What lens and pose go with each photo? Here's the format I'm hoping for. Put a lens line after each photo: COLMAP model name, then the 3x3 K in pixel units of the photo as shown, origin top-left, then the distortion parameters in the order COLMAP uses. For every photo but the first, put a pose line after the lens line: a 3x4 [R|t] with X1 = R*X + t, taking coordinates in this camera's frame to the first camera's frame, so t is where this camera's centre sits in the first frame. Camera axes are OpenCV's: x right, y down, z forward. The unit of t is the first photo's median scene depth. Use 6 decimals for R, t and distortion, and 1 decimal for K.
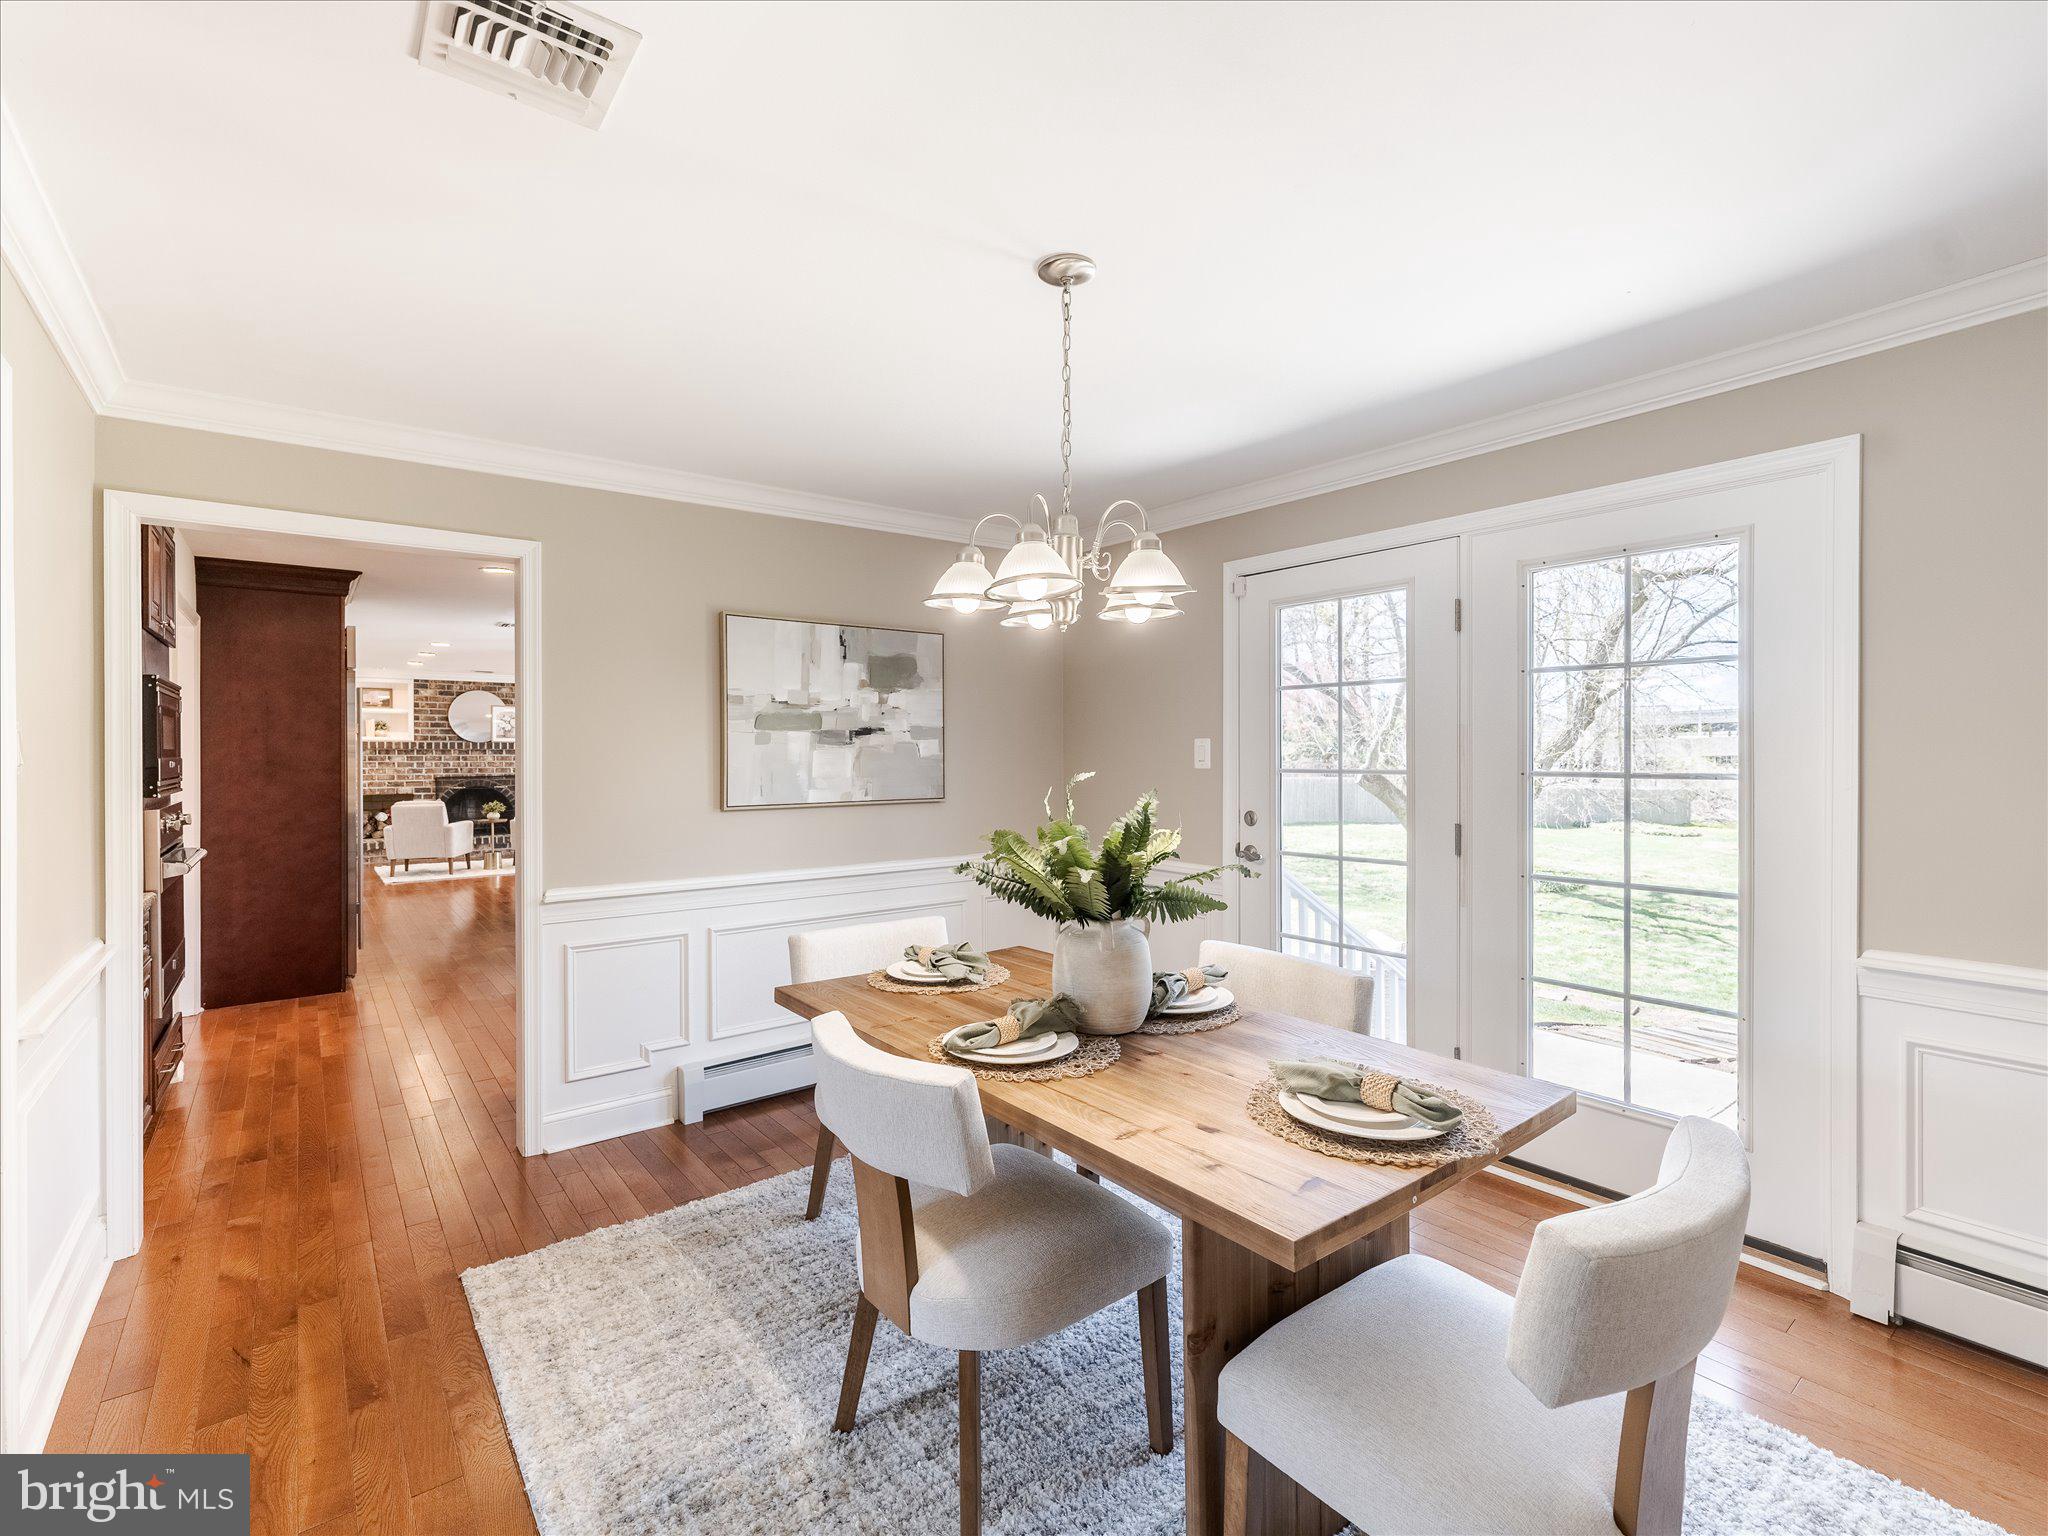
lens RADIAL K [[922.3, 0, 1030.1], [0, 922.3, 749.7], [0, 0, 1]] dist [-0.021556, 0.000201]
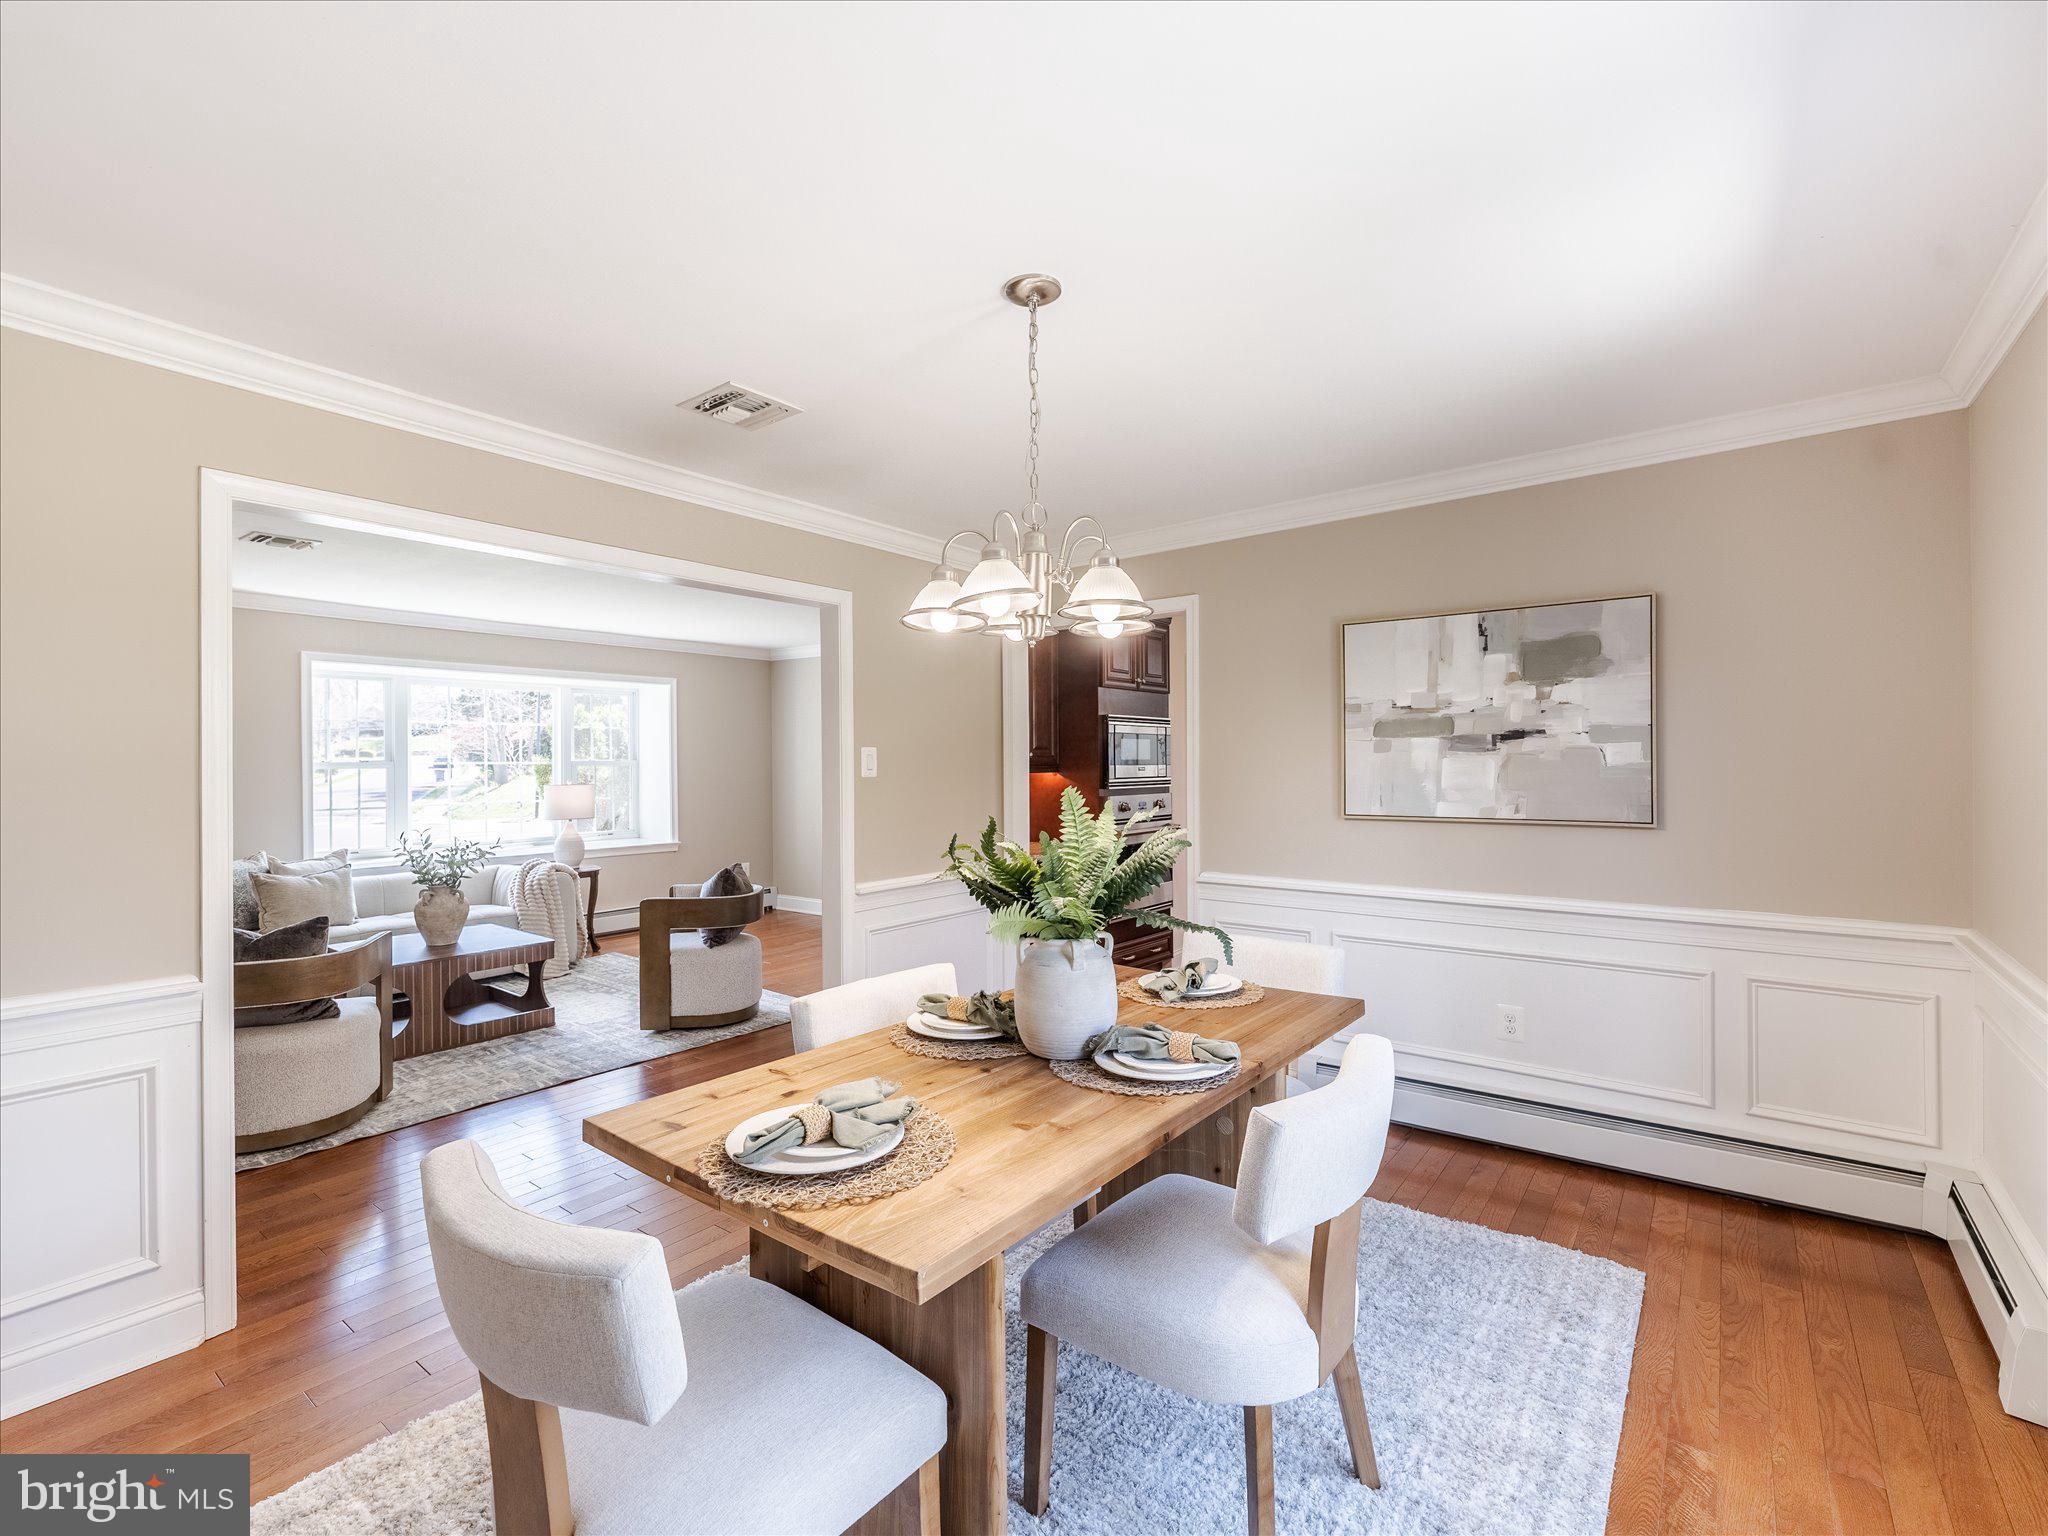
lens RADIAL K [[915.4, 0, 1024.0], [0, 915.4, 768.0], [0, 0, 1]] dist [-0.000749, 0.000058]
pose [[0.243070, 0.006361, -0.969988, 0.543732], [0.008601, 0.999925, 0.008712, -0.001208], [0.969971, -0.010460, 0.242997, 0.399662]]
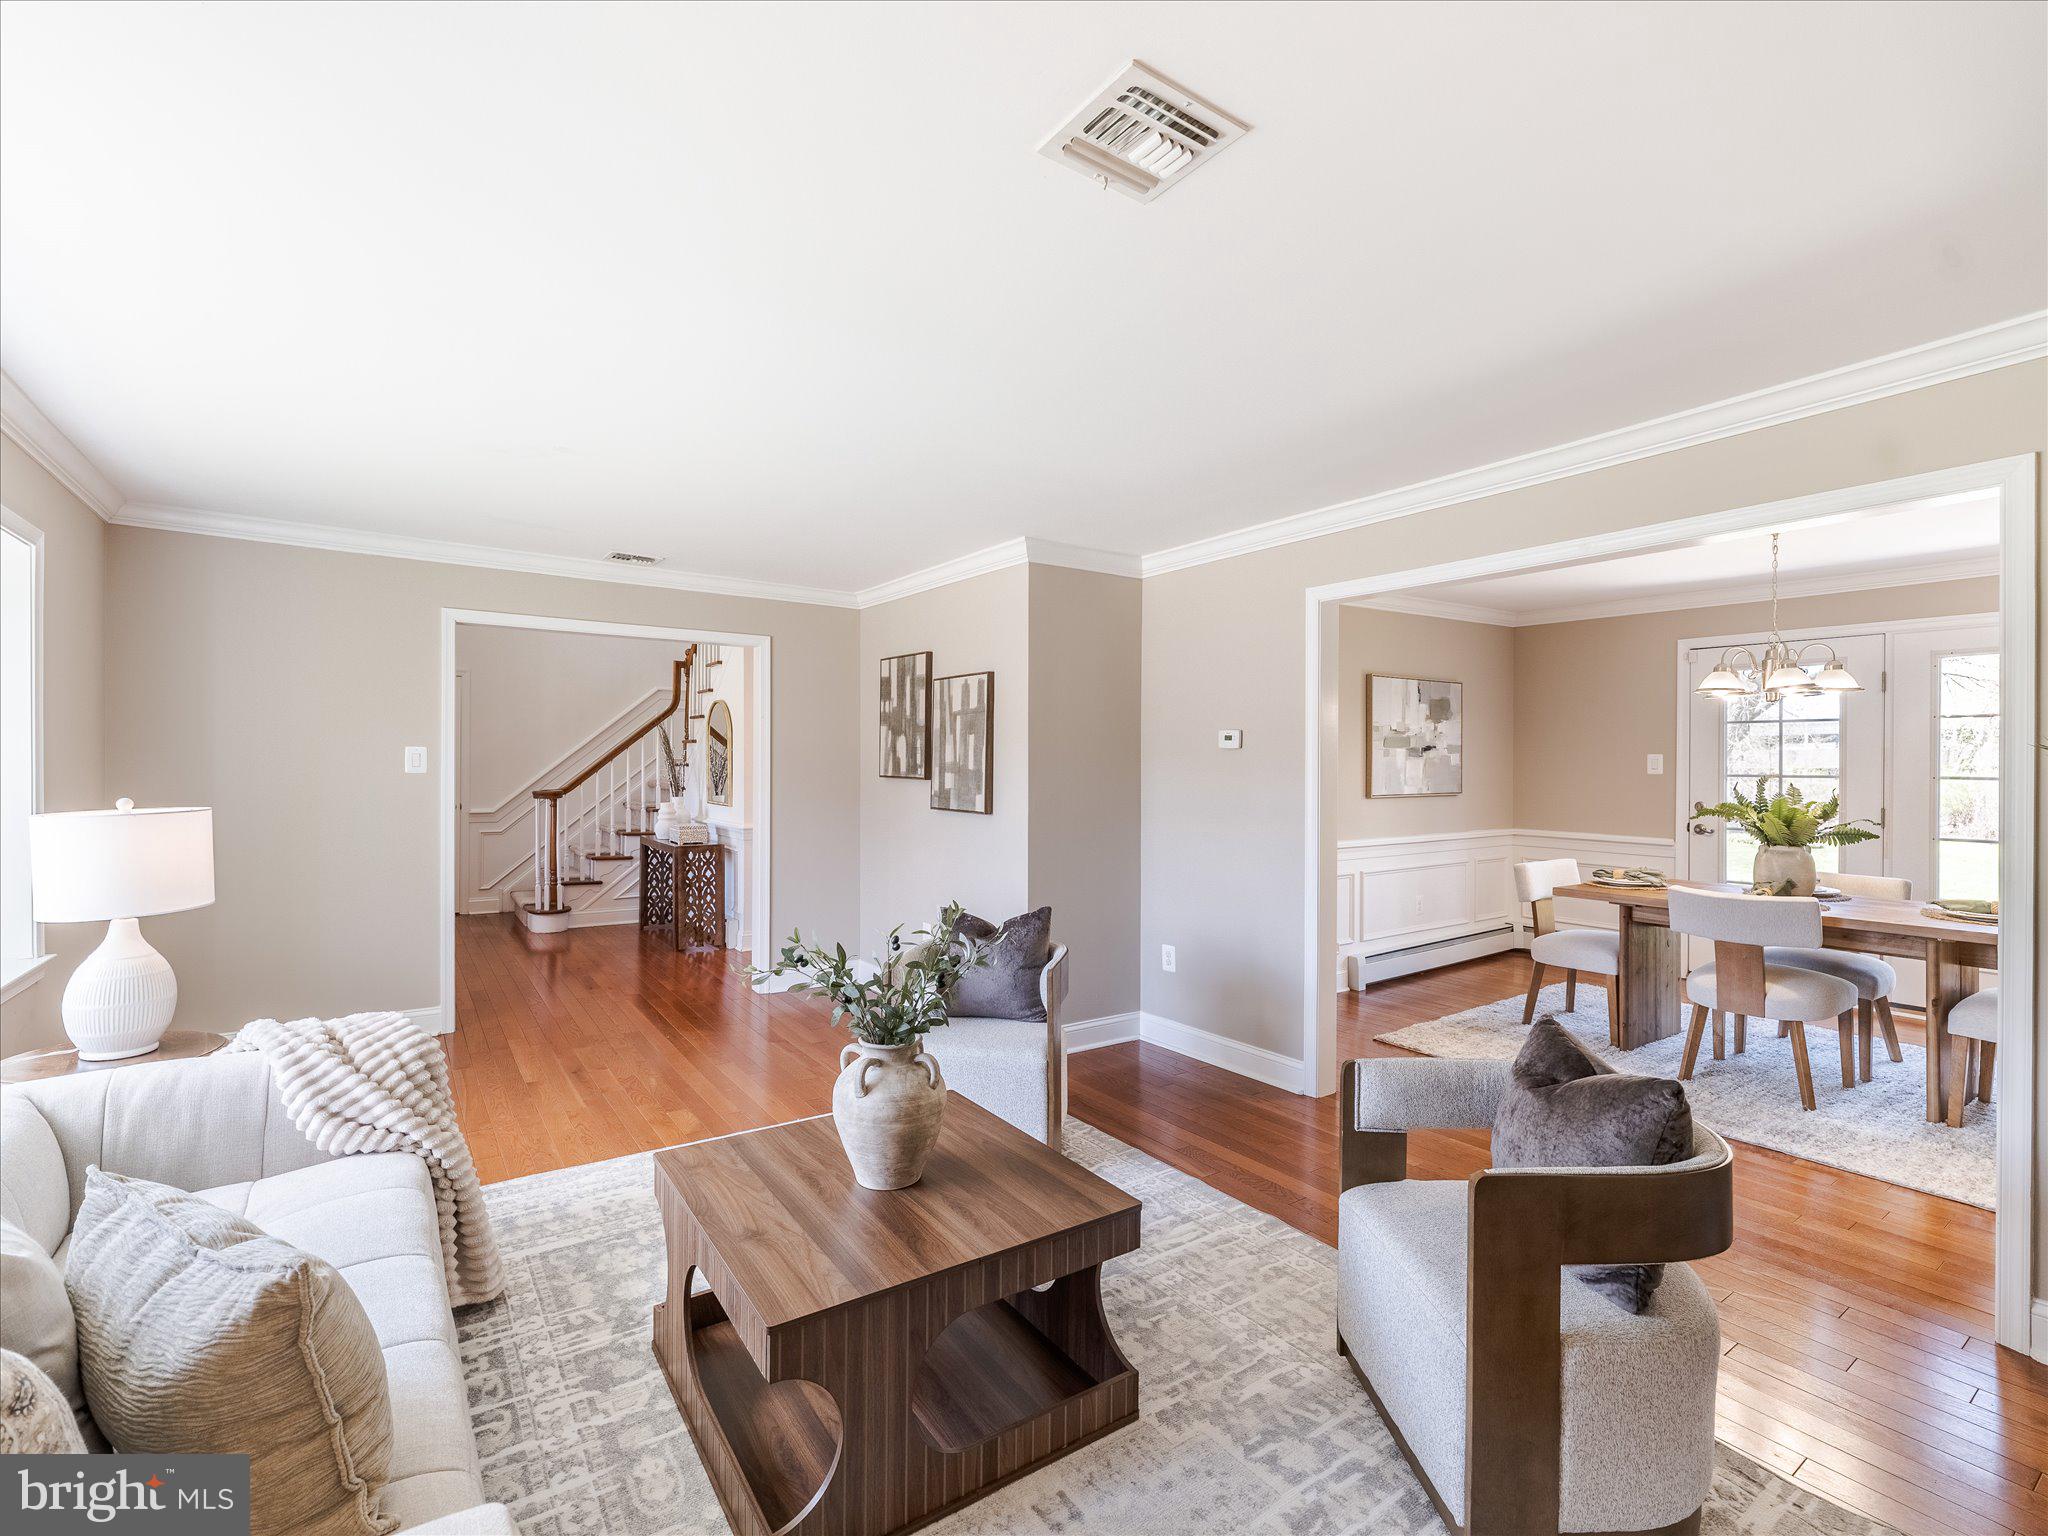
lens RADIAL K [[931.9, 0, 1024.0], [0, 931.9, 768.0], [0, 0, 1]] dist [-0.001185, 0.000671]
pose [[0.998169, 0.006339, -0.060160, -0.809626], [-0.005718, 0.999929, 0.010489, 0.000385], [0.060222, -0.010126, 0.998134, -0.631403]]
